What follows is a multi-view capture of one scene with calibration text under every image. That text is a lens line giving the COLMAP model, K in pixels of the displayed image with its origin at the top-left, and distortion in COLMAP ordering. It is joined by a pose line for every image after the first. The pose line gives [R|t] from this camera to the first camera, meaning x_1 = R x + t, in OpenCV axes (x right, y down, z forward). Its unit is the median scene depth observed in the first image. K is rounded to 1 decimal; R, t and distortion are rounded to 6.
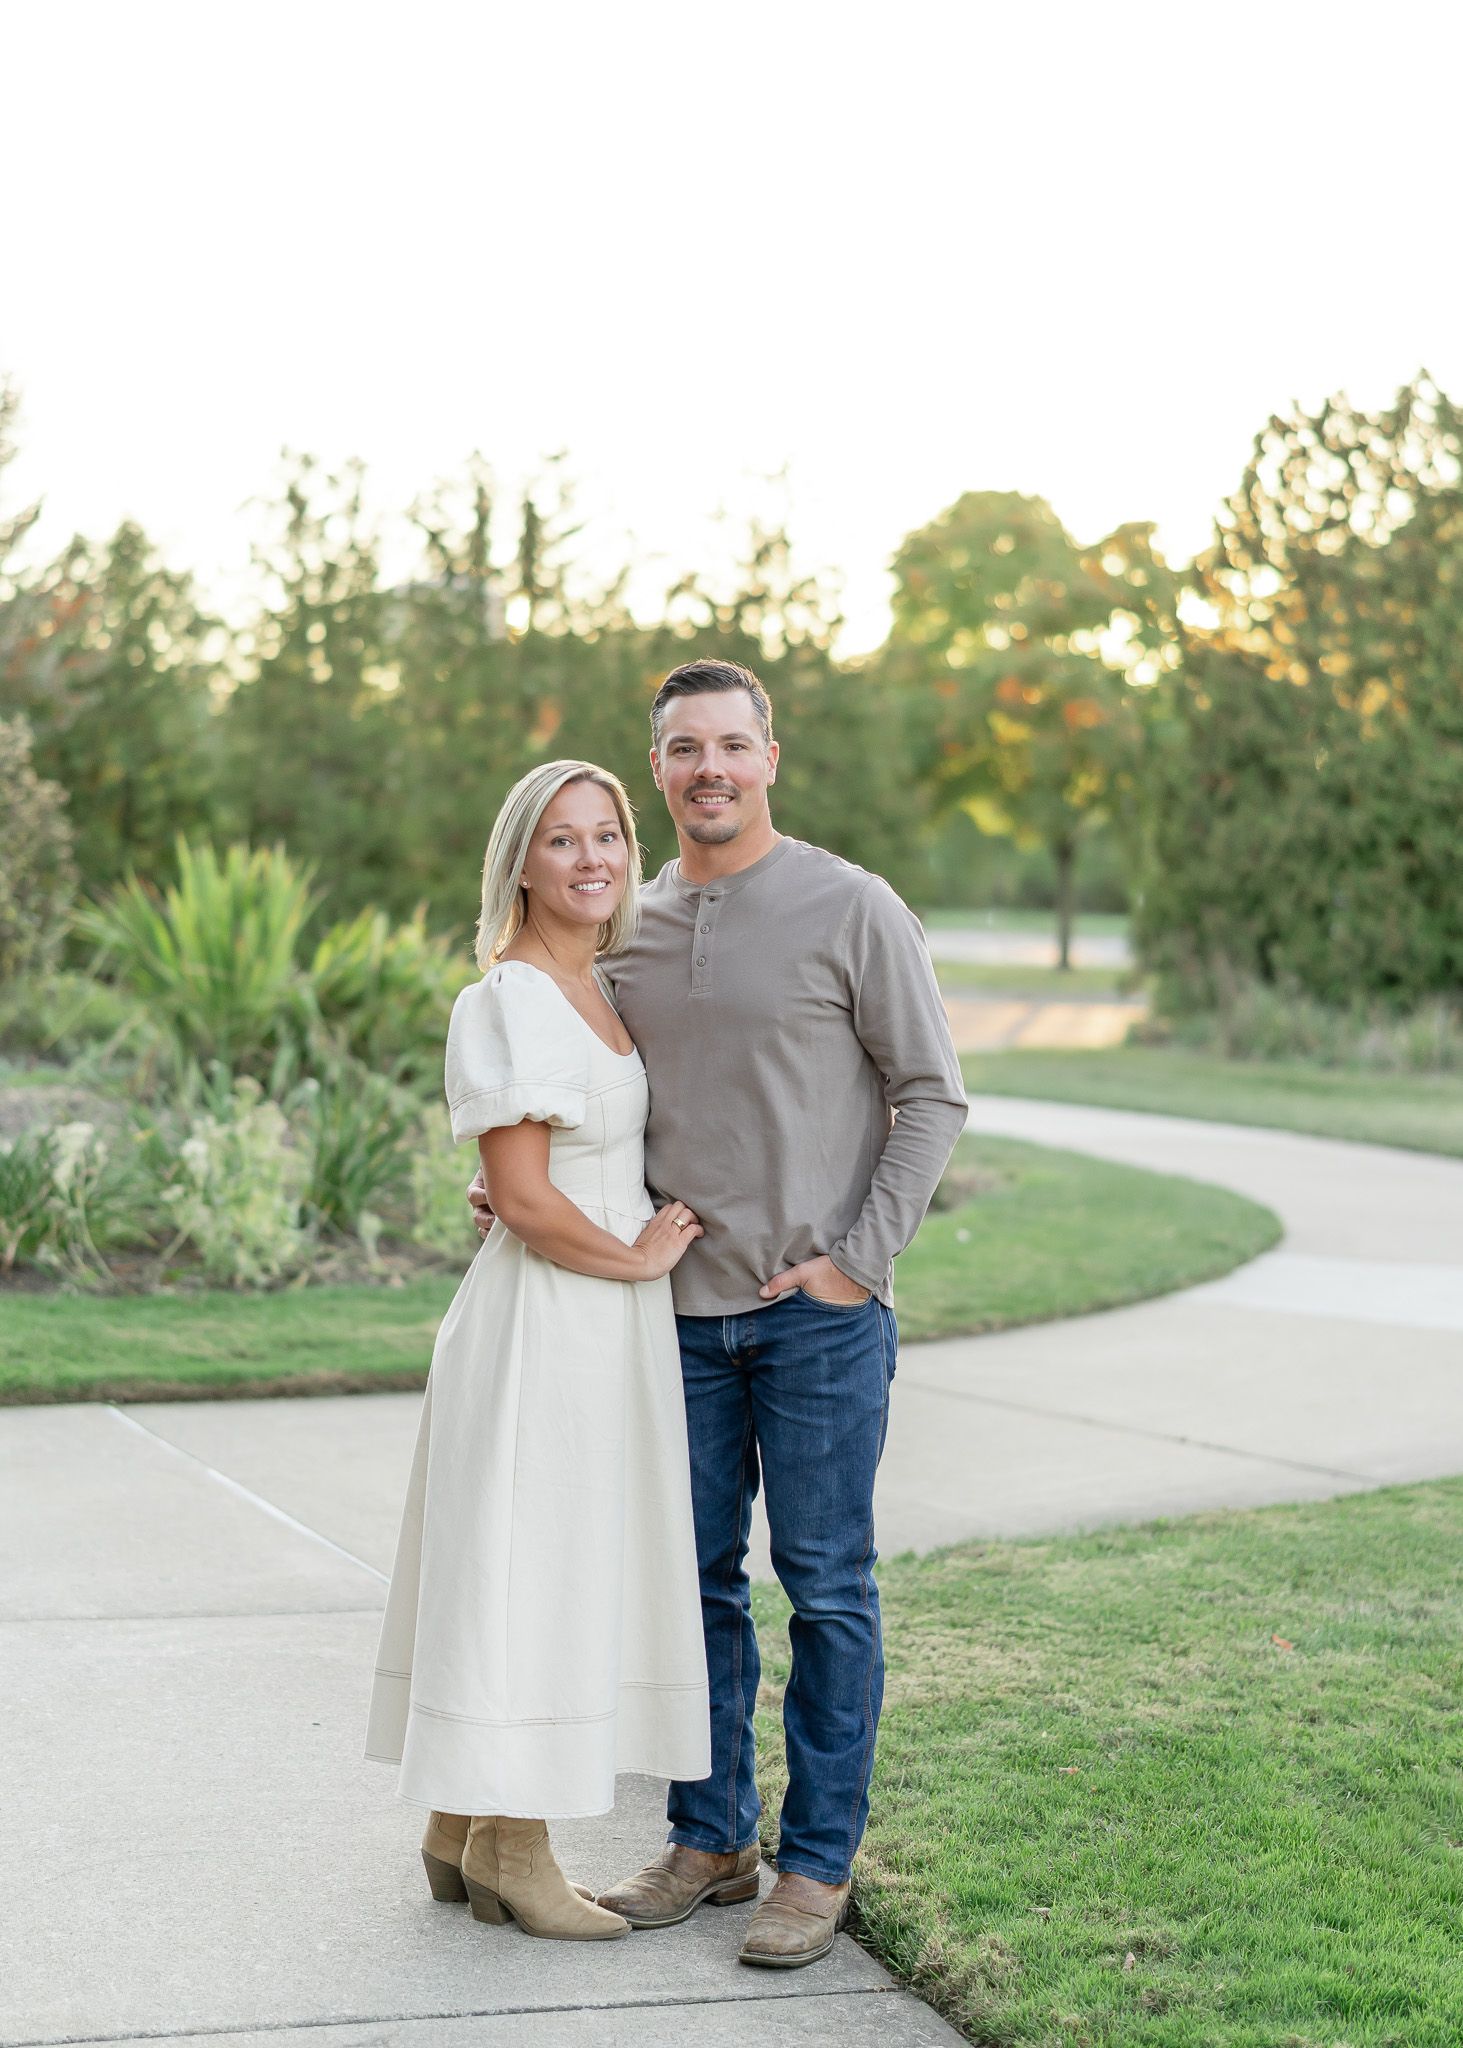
lens RADIAL K [[3737.0, 0, 731.5], [0, 3737.0, 1024.0], [0, 0, 1]] dist [0.037105, -0.126858]
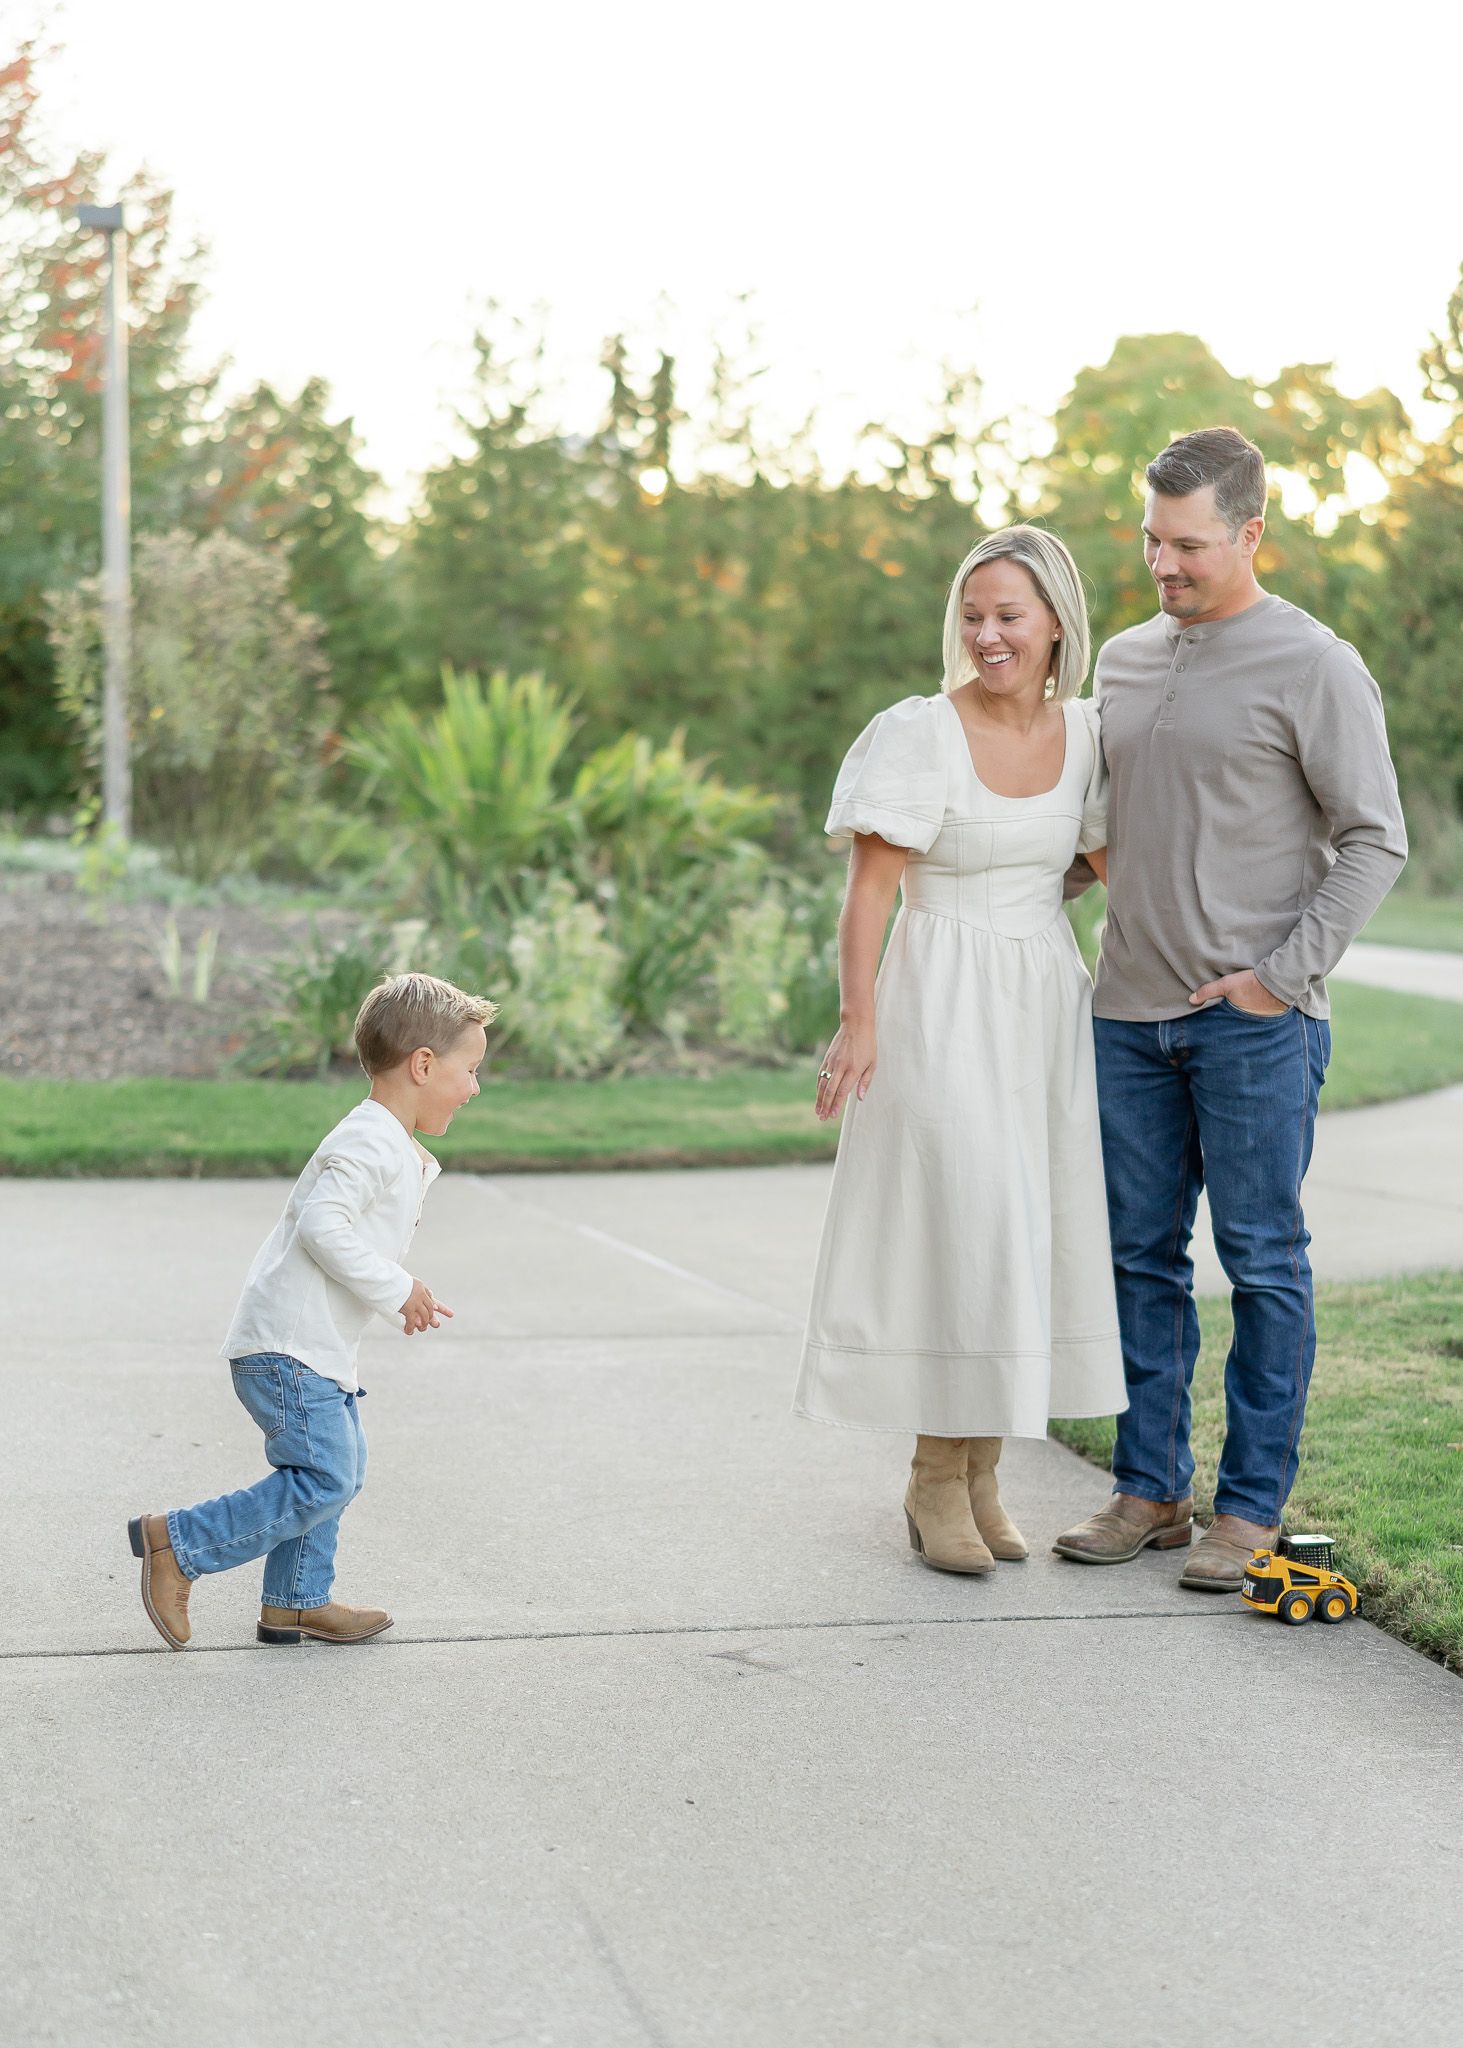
lens RADIAL K [[3847.6, 0, 614.9], [0, 3847.6, 1288.0], [0, 0, 1]] dist [0.040905, -0.123785]
pose [[0.998712, -0.000708, -0.050730, -0.048708], [0.005542, 0.995442, 0.095204, 0.020722], [0.050432, -0.095363, 0.994164, -0.068803]]
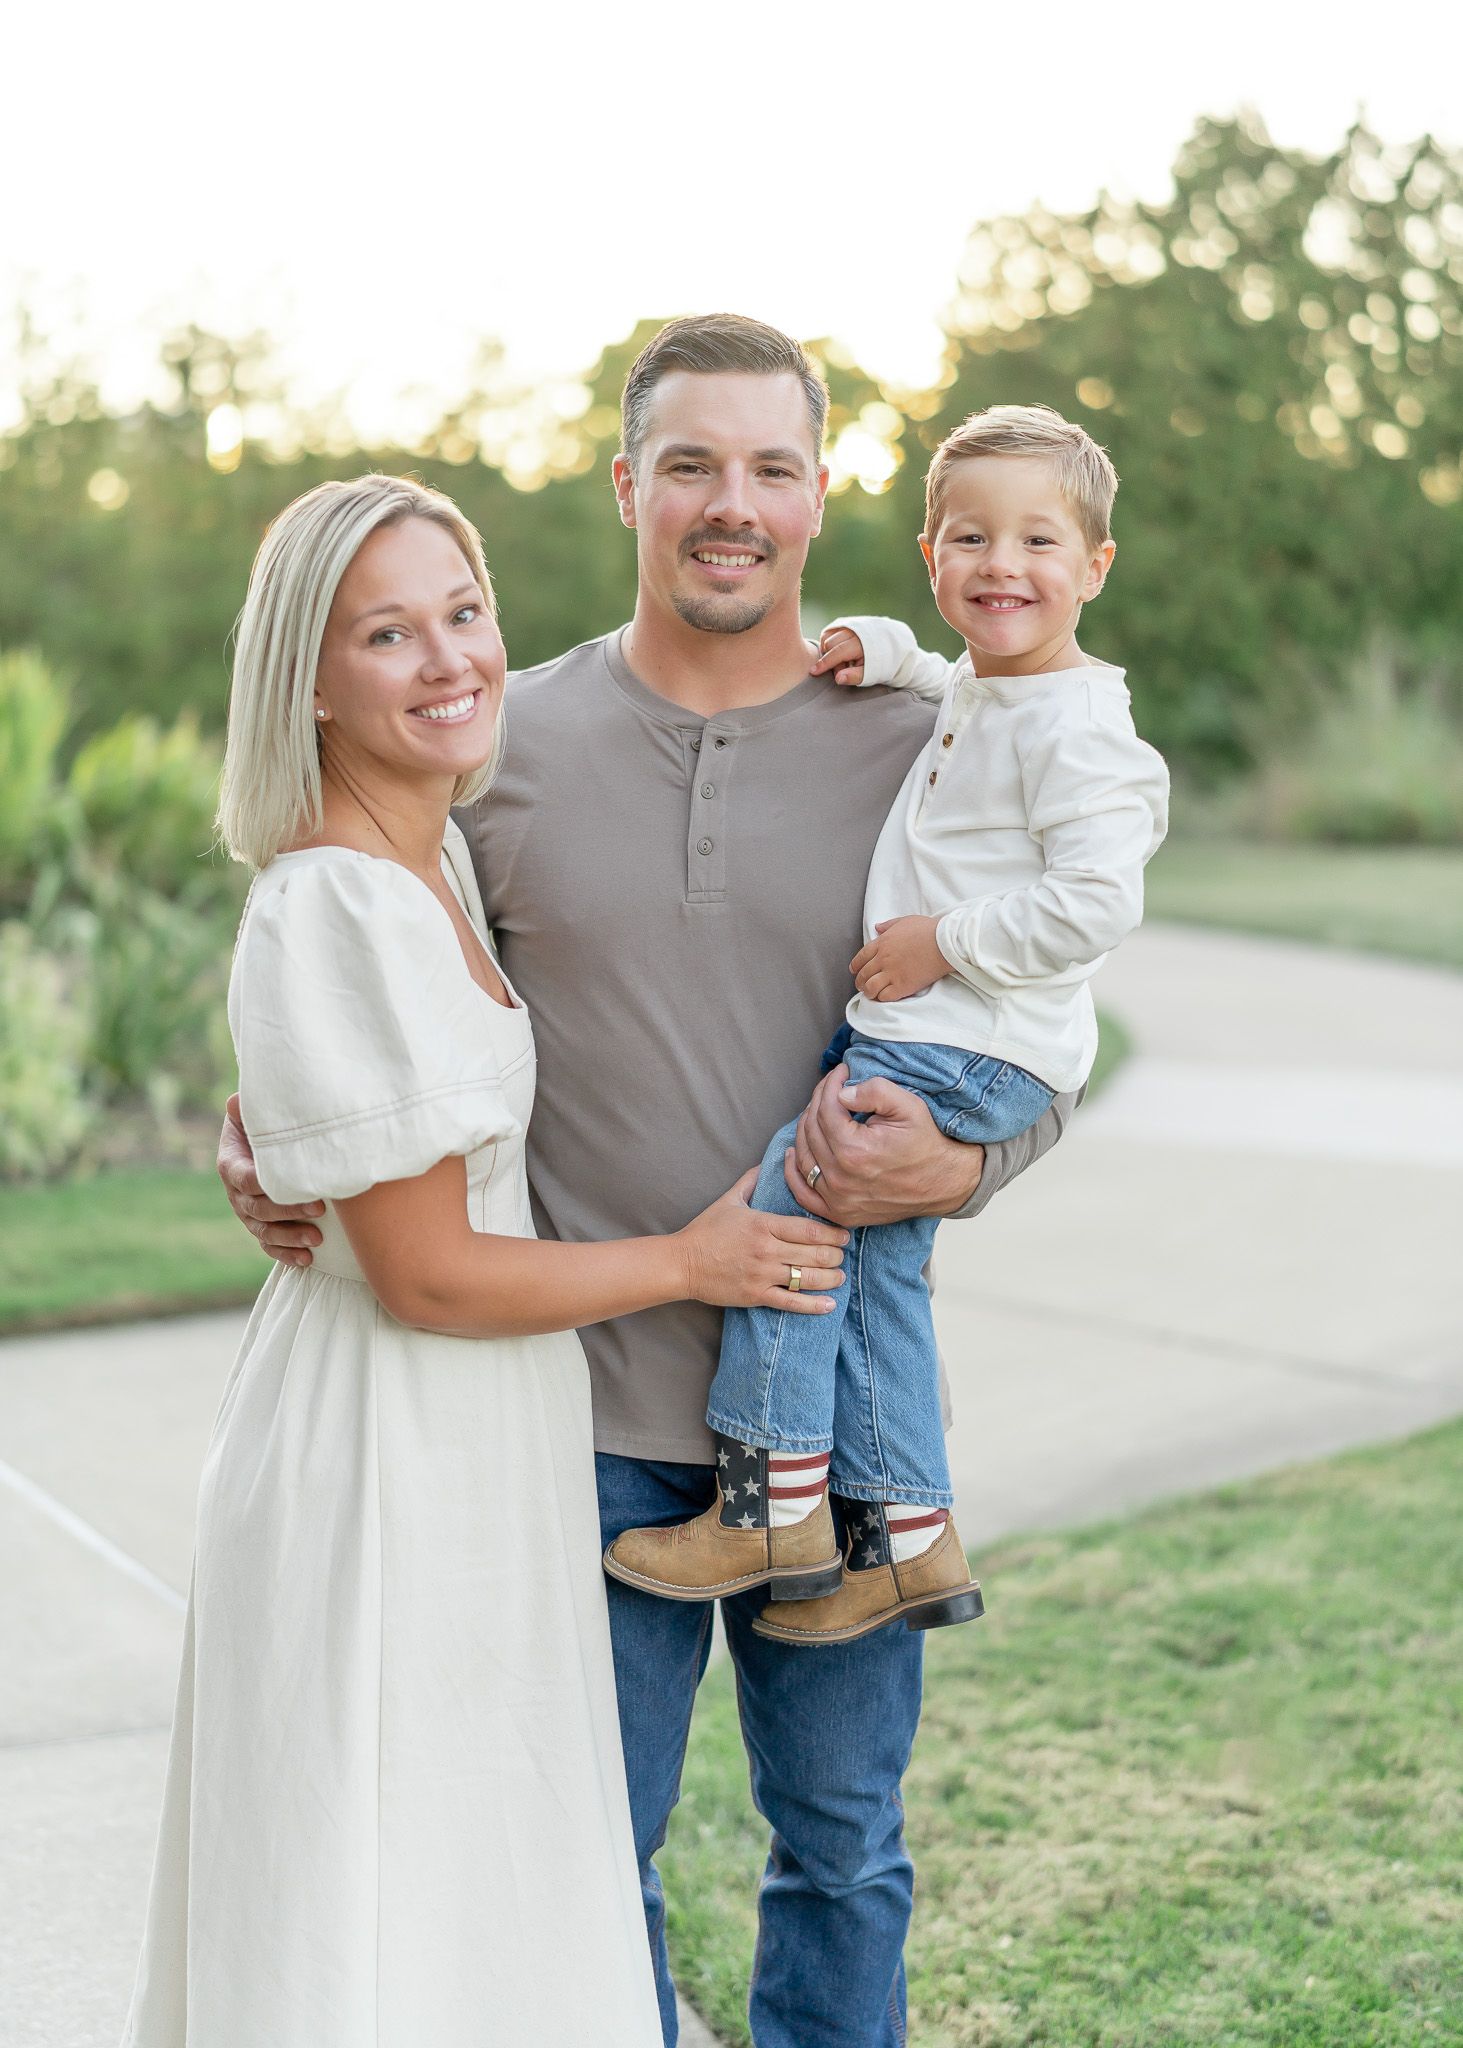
lens RADIAL K [[3036.4, 0, 664.3], [0, 3036.4, 1025.9], [0, 0, 1]] dist [-0.003701, -0.014233]
pose [[0.995684, -0.031462, 0.087315, -0.035265], [0.024567, 0.996576, 0.078947, -0.011052], [-0.089500, -0.076461, 0.993048, 0.246521]]
